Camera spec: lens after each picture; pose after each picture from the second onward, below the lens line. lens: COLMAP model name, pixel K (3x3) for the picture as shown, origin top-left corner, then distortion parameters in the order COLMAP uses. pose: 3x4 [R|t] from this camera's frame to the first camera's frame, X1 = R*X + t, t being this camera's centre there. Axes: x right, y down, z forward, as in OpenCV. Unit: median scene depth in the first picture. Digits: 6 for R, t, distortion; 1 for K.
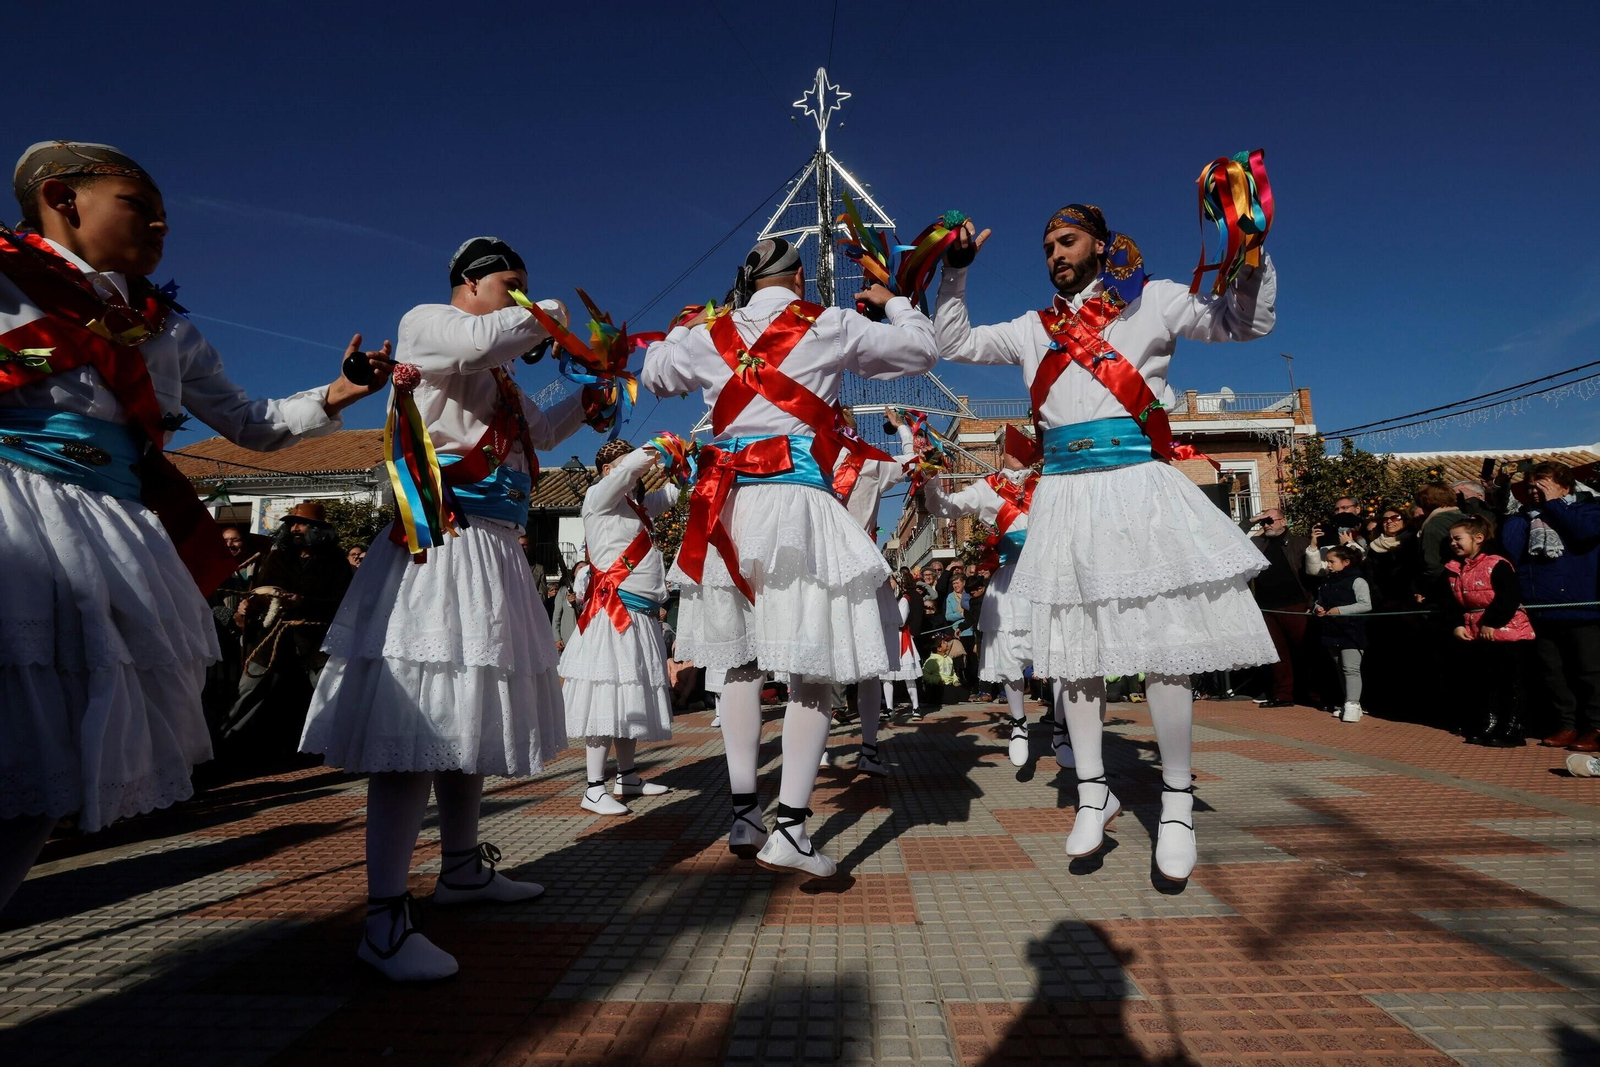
lens RADIAL K [[737.9, 0, 813.9], [0, 737.9, 542.5], [0, 0, 1]] dist [-0.063005, 0.020079]
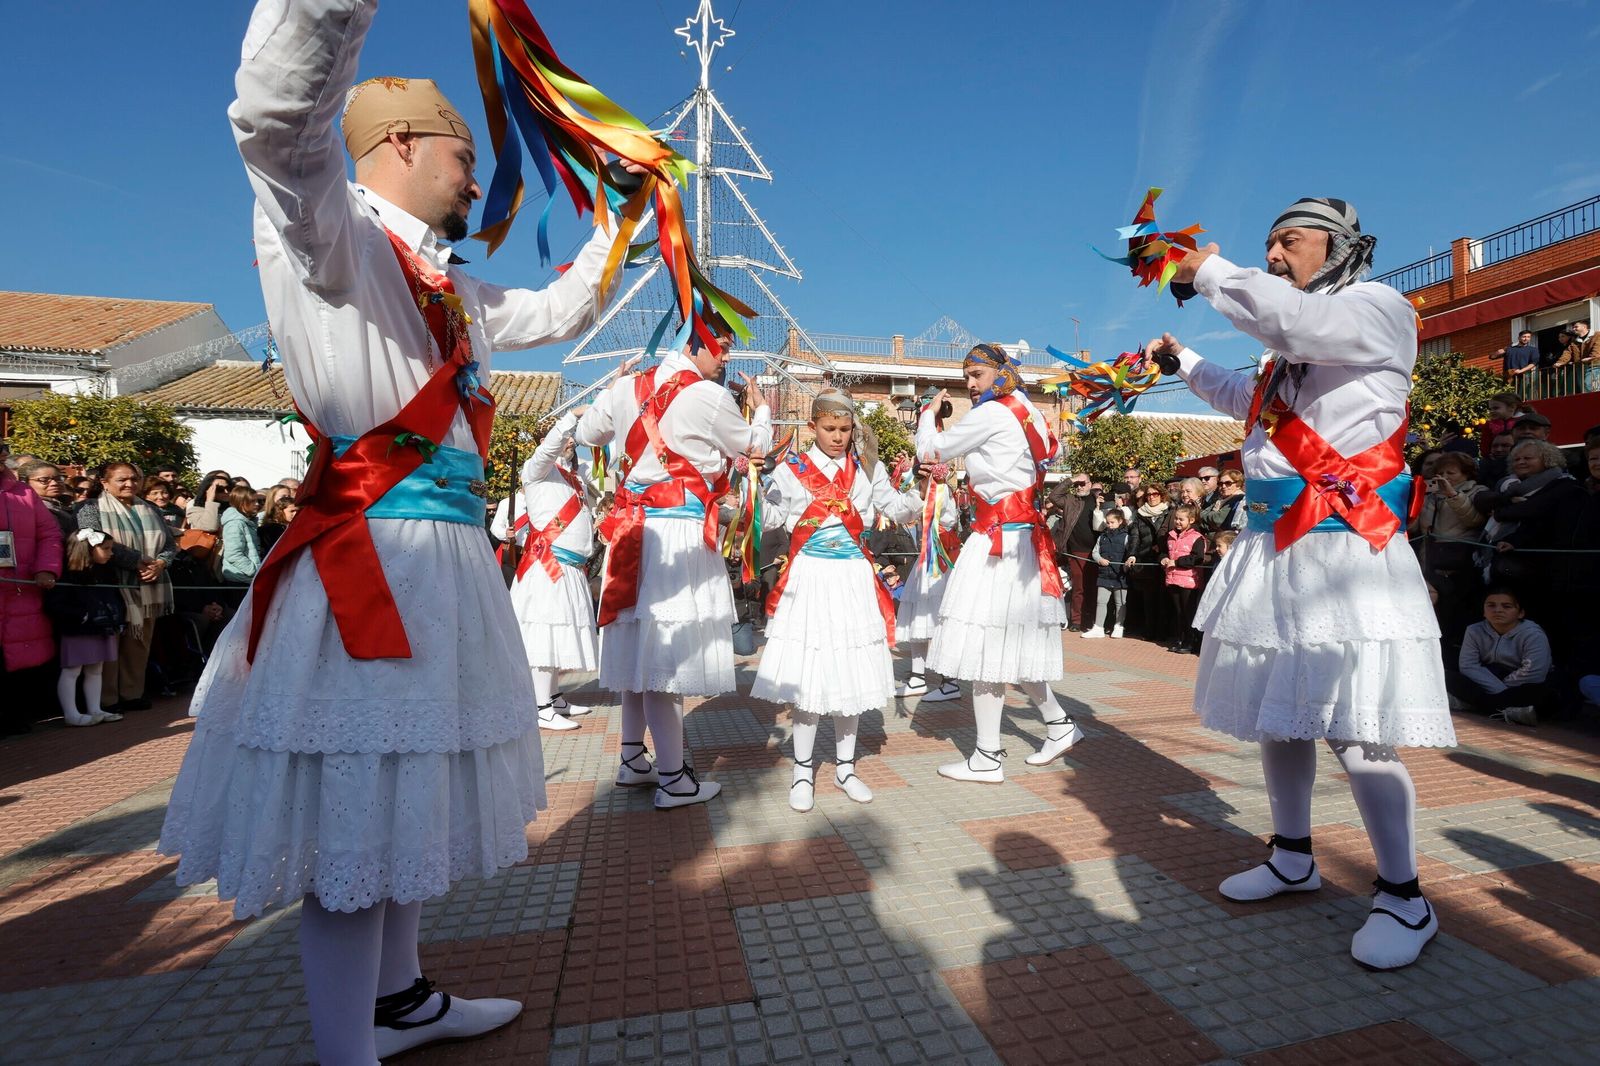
lens RADIAL K [[737.9, 0, 835.0], [0, 737.9, 544.9], [0, 0, 1]] dist [-0.063005, 0.020079]
pose [[0.955229, 0.015130, 0.295482, -0.095188], [-0.050295, 0.992460, 0.111771, -0.028458], [-0.291563, -0.121628, 0.948787, -0.078102]]
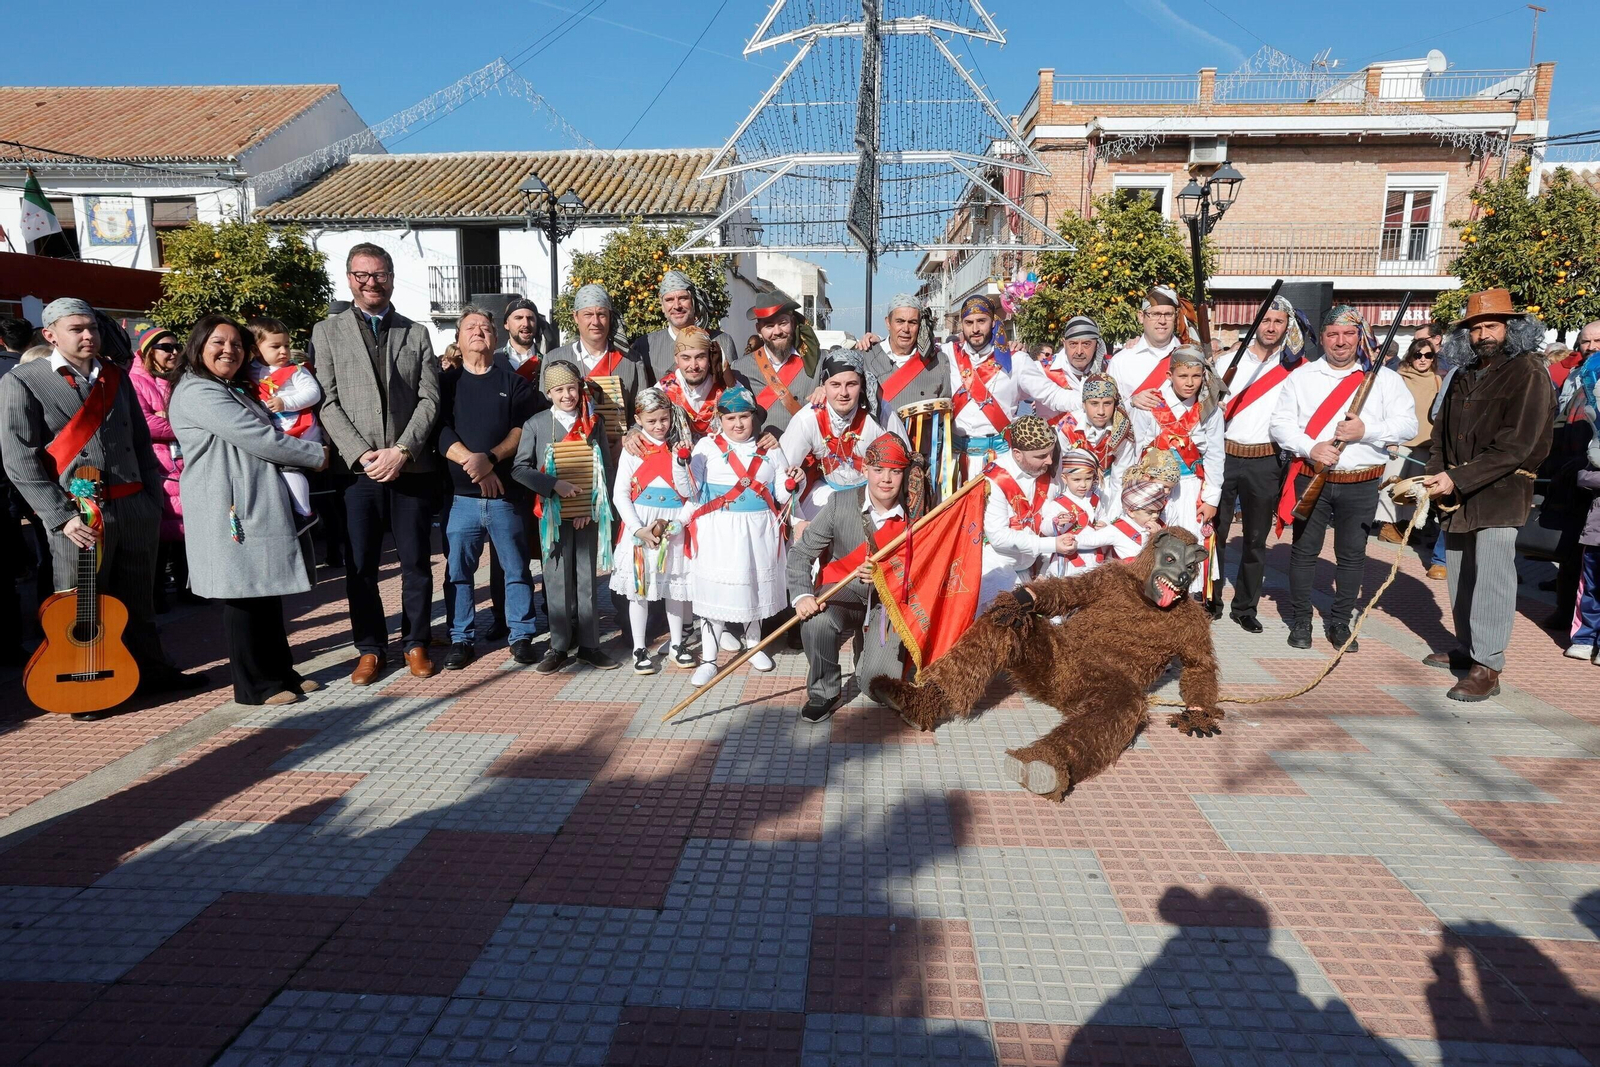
lens RADIAL K [[1015.0, 0, 799.7], [0, 1015.0, 534.1], [0, 0, 1]] dist [-0.039472, 0.040651]
pose [[0.999465, 0.029361, -0.014393, -0.024599], [-0.023941, 0.956885, 0.289480, -0.092014], [0.022272, -0.288980, 0.957076, -0.171643]]
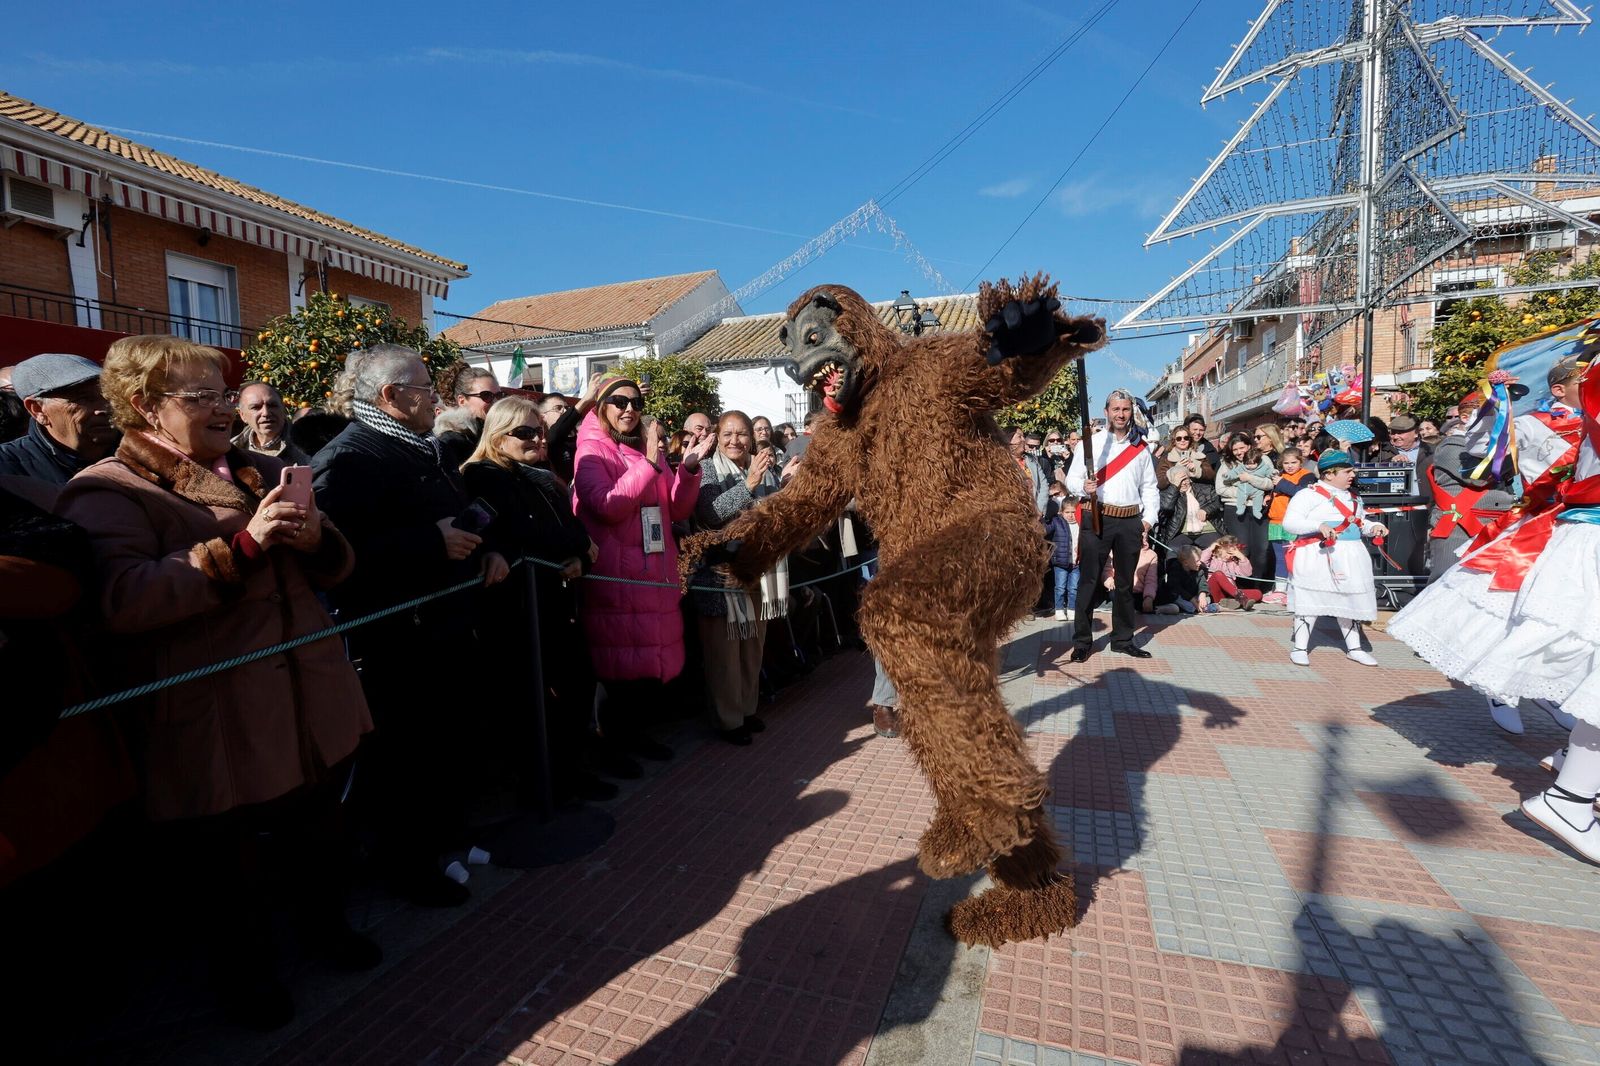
lens RADIAL K [[737.9, 0, 787.6], [0, 737.9, 532.2], [0, 0, 1]] dist [-0.063005, 0.020079]
pose [[0.952618, 0.023157, -0.303287, -0.264238], [0.038277, 0.980045, 0.195055, -0.018569], [0.301752, -0.197422, 0.932722, 0.155579]]
